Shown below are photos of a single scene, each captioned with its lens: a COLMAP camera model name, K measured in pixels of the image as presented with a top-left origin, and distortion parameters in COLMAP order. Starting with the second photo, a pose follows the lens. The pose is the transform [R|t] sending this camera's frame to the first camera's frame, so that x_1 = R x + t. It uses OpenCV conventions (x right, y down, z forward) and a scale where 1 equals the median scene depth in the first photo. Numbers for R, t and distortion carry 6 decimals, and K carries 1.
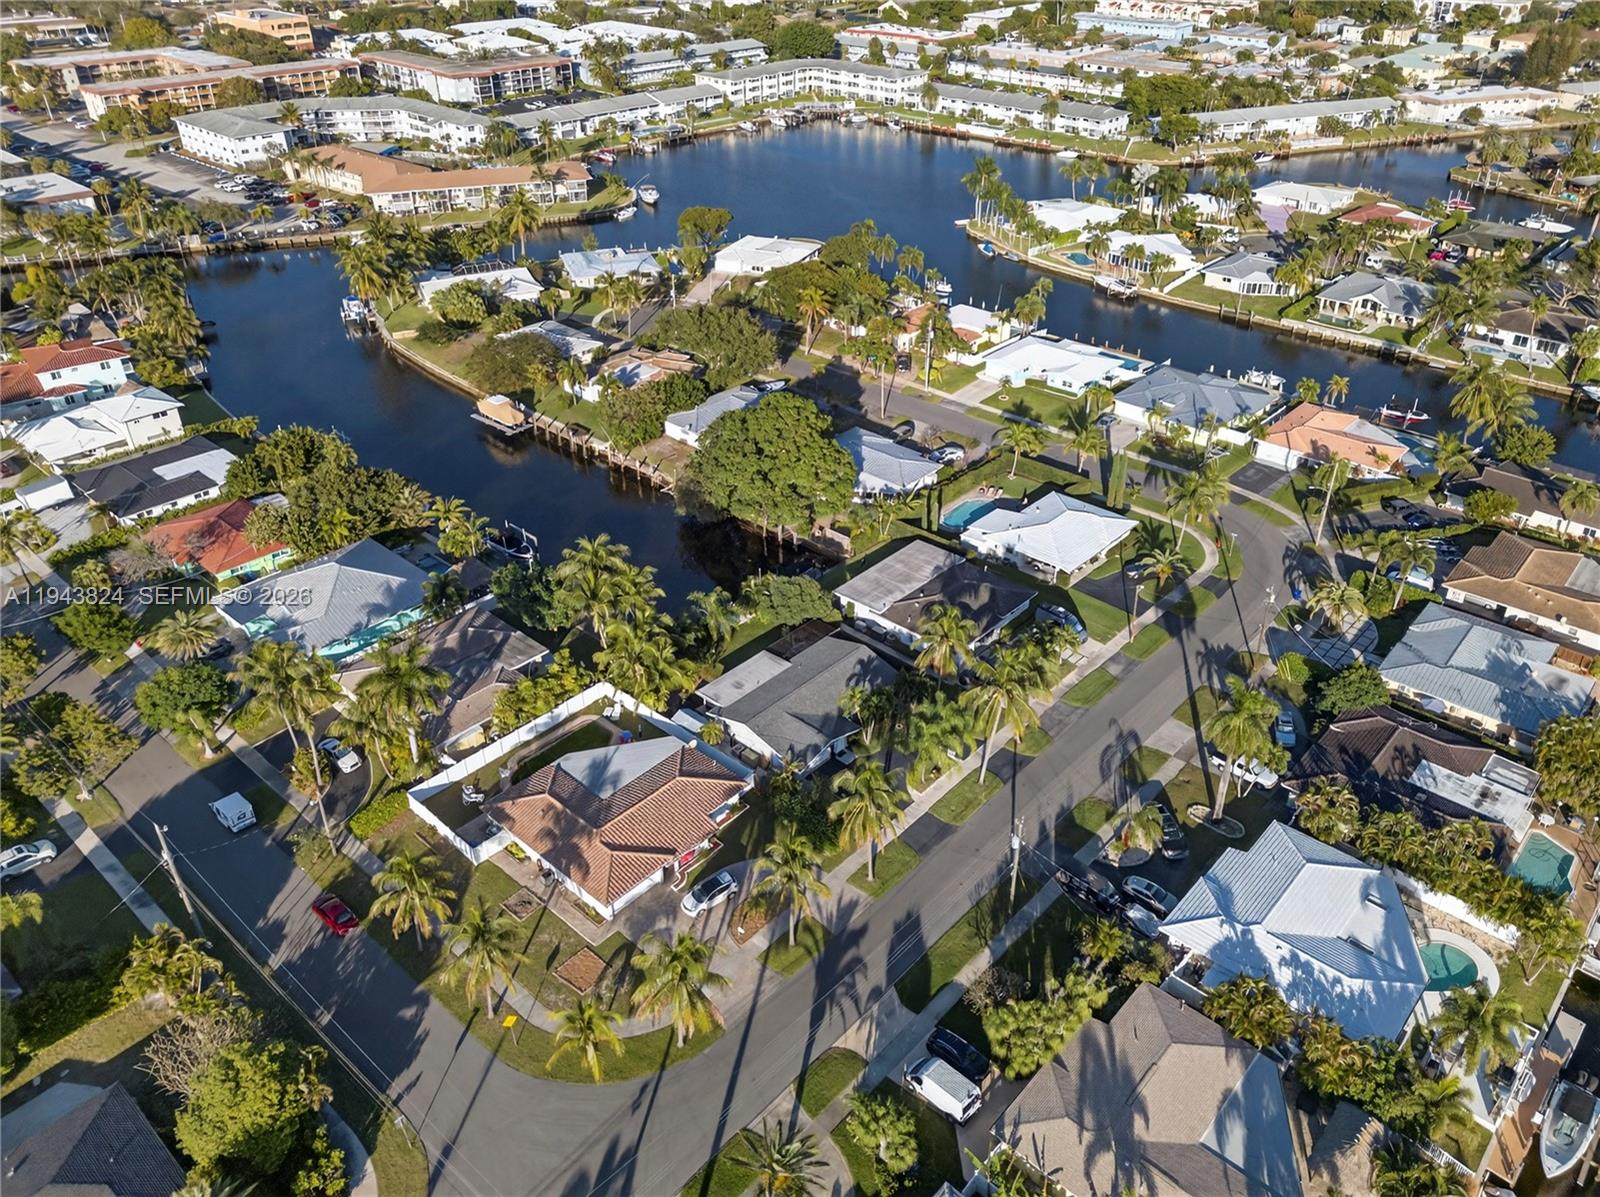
lens RADIAL K [[1186.3, 0, 846.0], [0, 1186.3, 565.6], [0, 0, 1]] dist [0.083097, -0.080089]
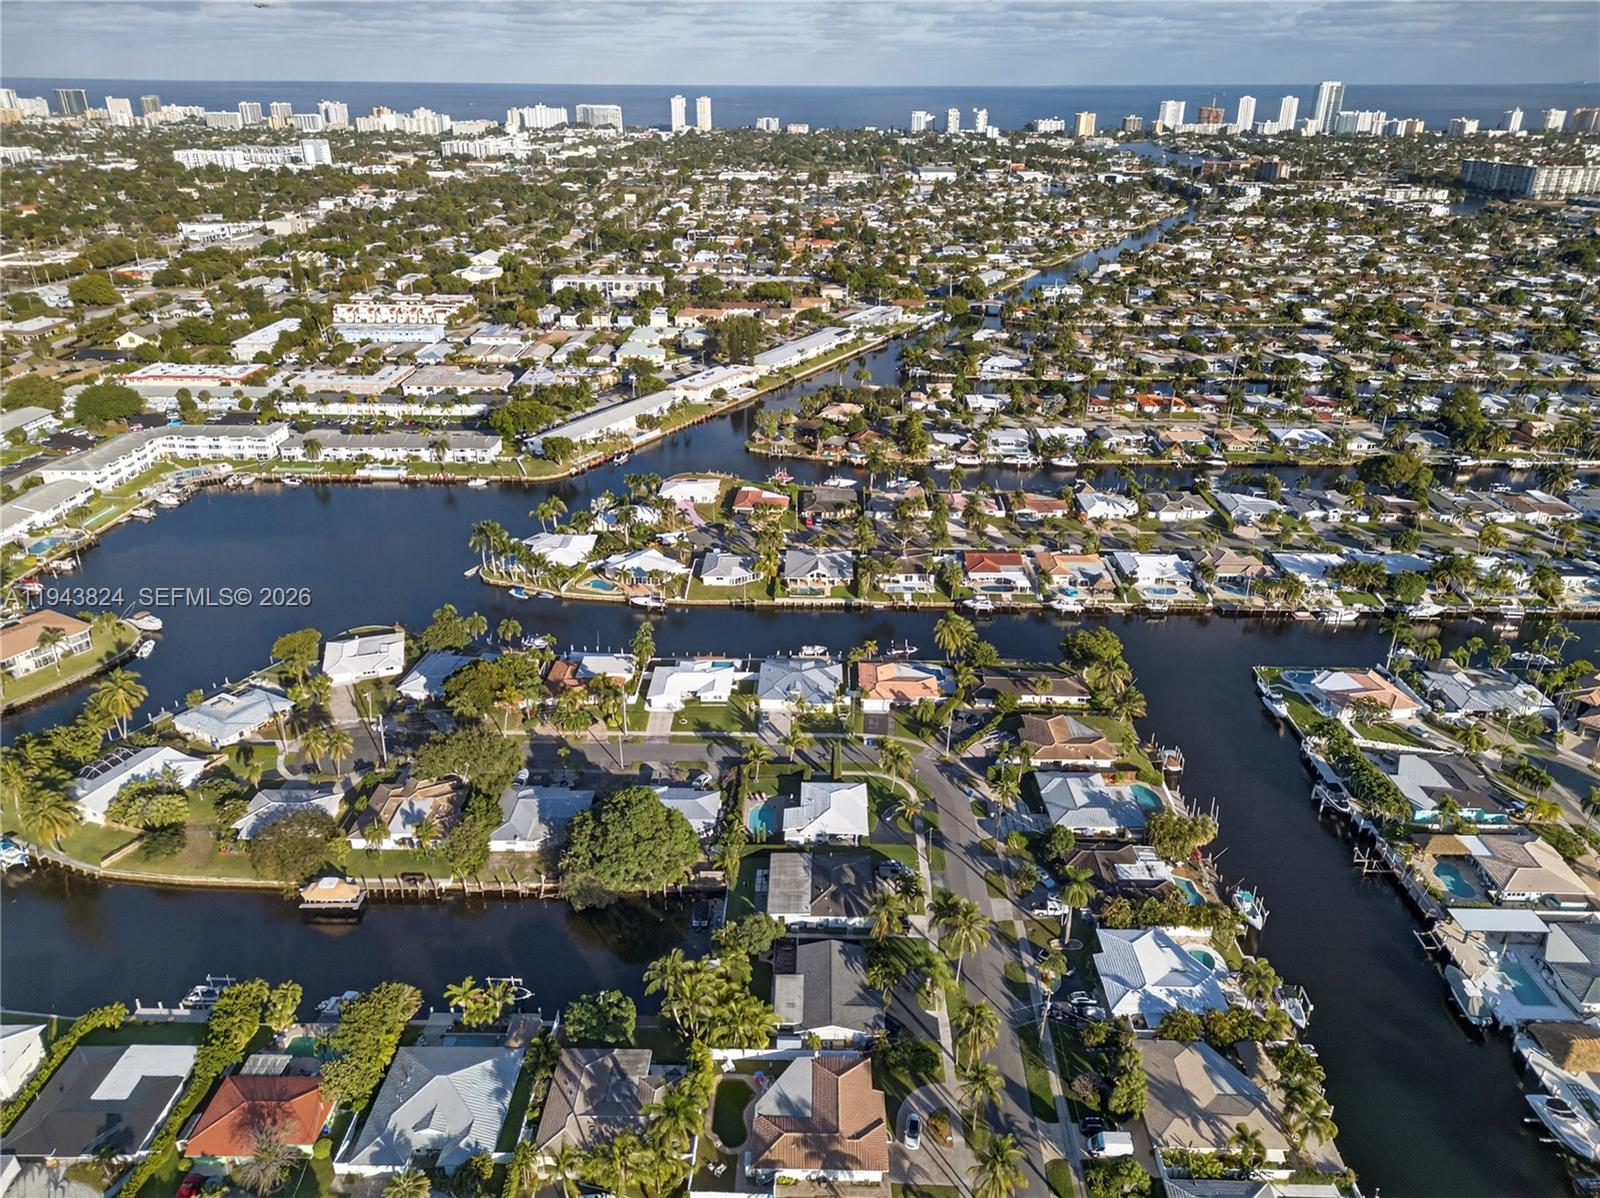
lens RADIAL K [[1129.2, 0, 808.0], [0, 1129.2, 591.8], [0, 0, 1]] dist [0.077472, -0.060664]
pose [[0.763934, -0.267547, 0.587216, -0.503198], [0.333205, 0.942846, -0.003902, -0.241029], [-0.552611, 0.198644, 0.809421, -0.162692]]
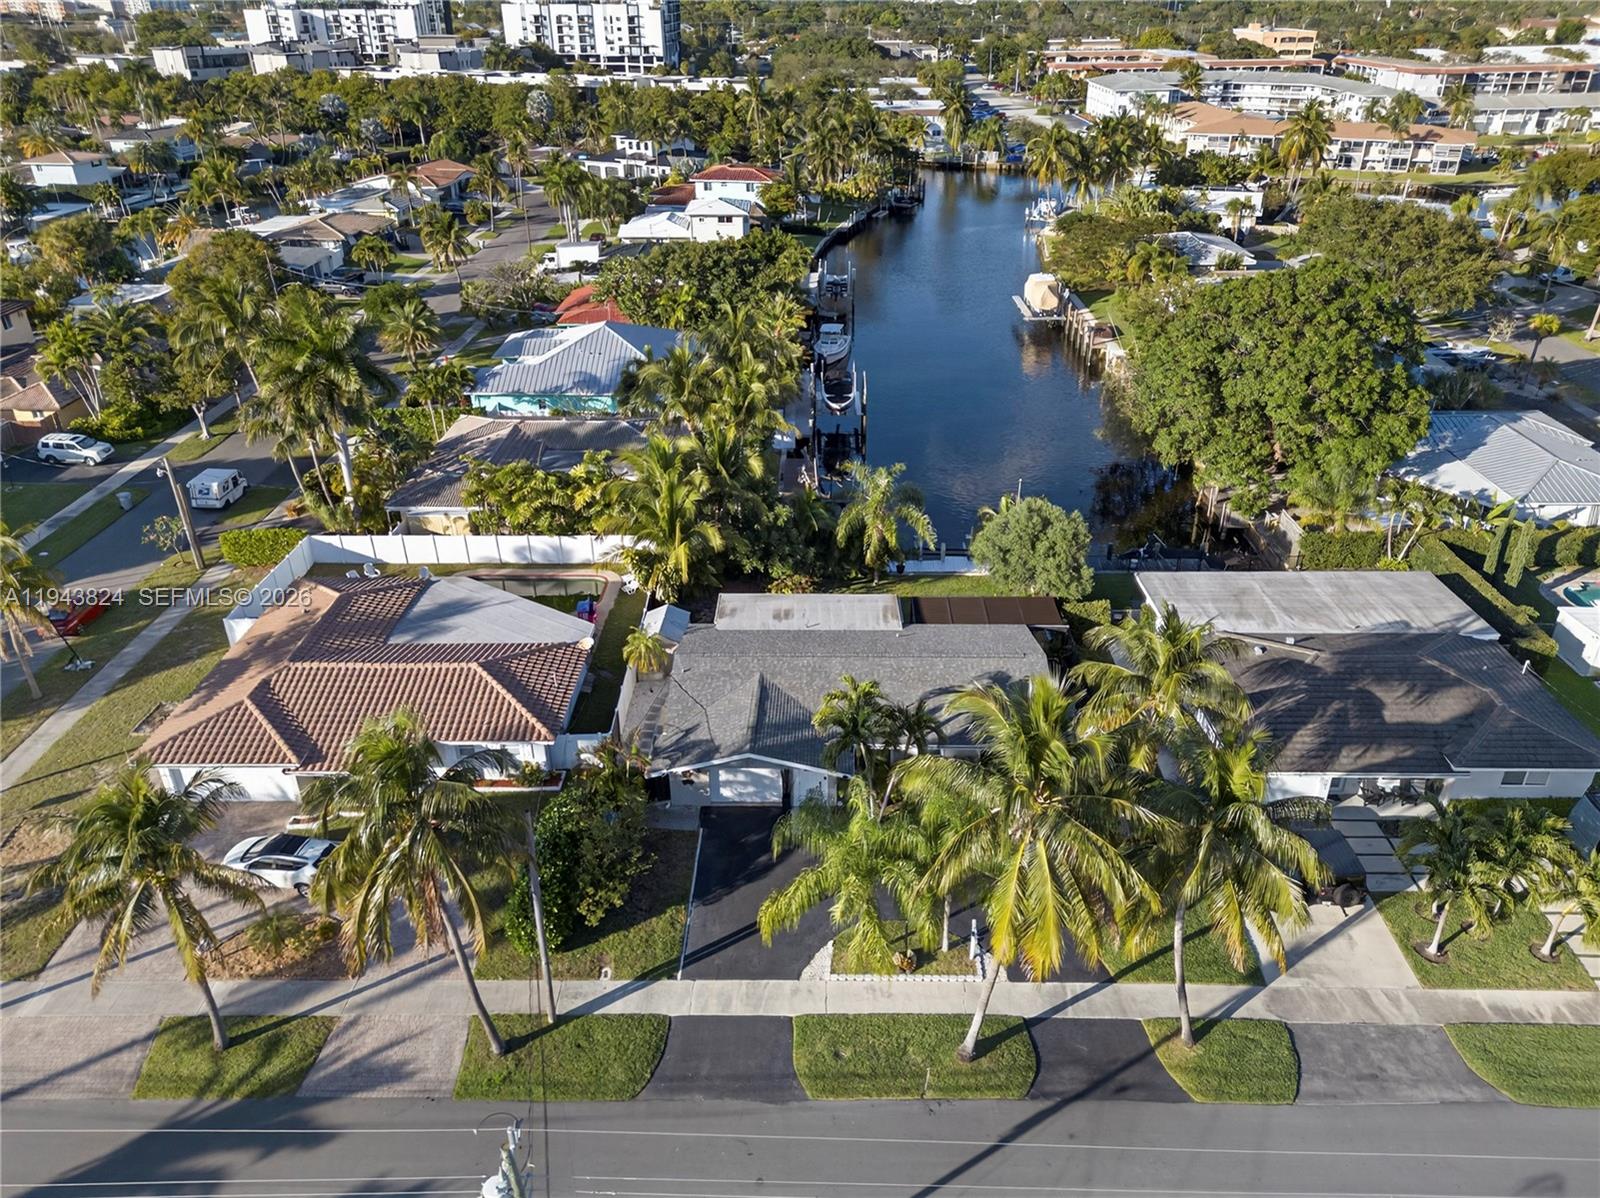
lens RADIAL K [[1129.2, 0, 808.0], [0, 1129.2, 591.8], [0, 0, 1]] dist [0.077472, -0.060664]
pose [[0.646159, 0.345338, -0.680603, 0.165627], [-0.382614, 0.918189, 0.102638, 0.023858], [0.660367, 0.194088, 0.725428, 0.426640]]
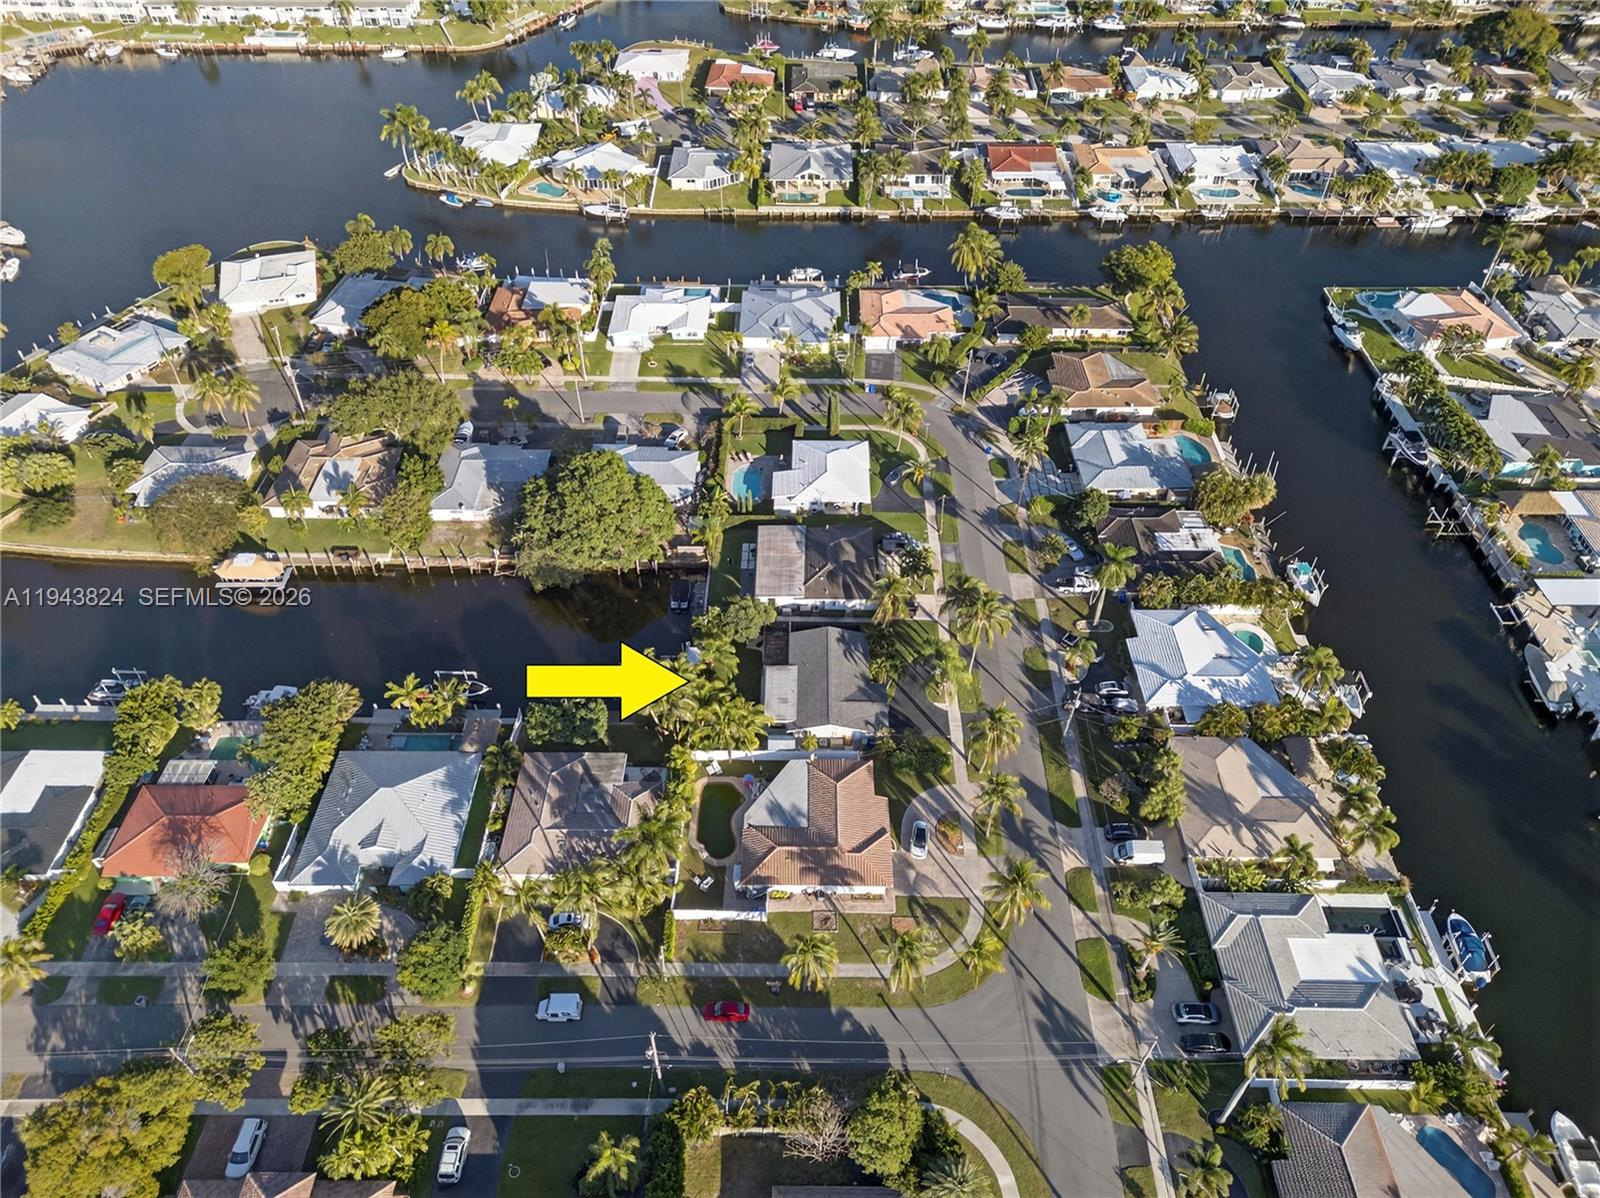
lens RADIAL K [[1130.2, 0, 808.1], [0, 1130.2, 601.4], [0, 0, 1]] dist [0.070433, -0.061353]
pose [[0.757646, -0.454867, 0.468049, -0.393325], [0.337111, 0.886801, 0.316133, -0.246921], [-0.558864, -0.081732, 0.825222, -0.012478]]
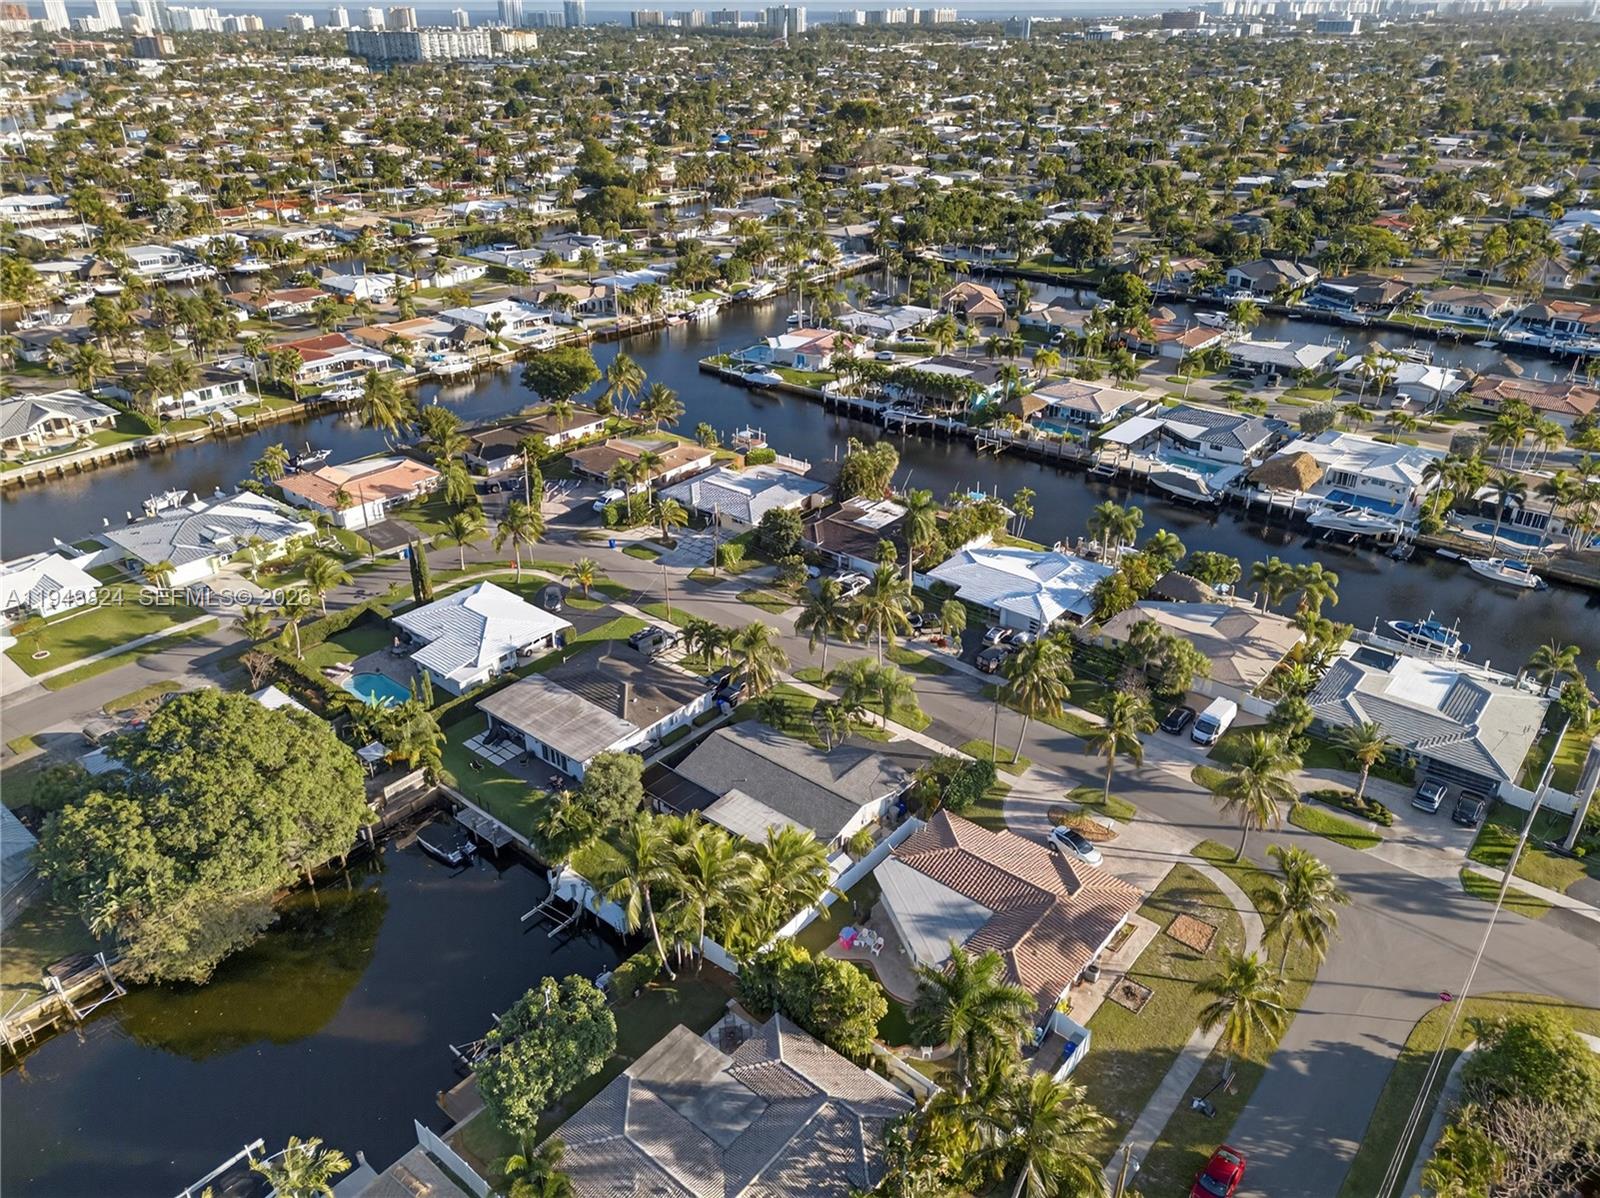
lens RADIAL K [[1110.6, 0, 805.8], [0, 1110.6, 605.8], [0, 0, 1]] dist [0.080332, -0.071702]
pose [[-0.022287, -0.474804, 0.879809, -0.469906], [0.514775, 0.748953, 0.417225, -0.220686], [-0.857035, 0.462203, 0.227725, 0.480869]]
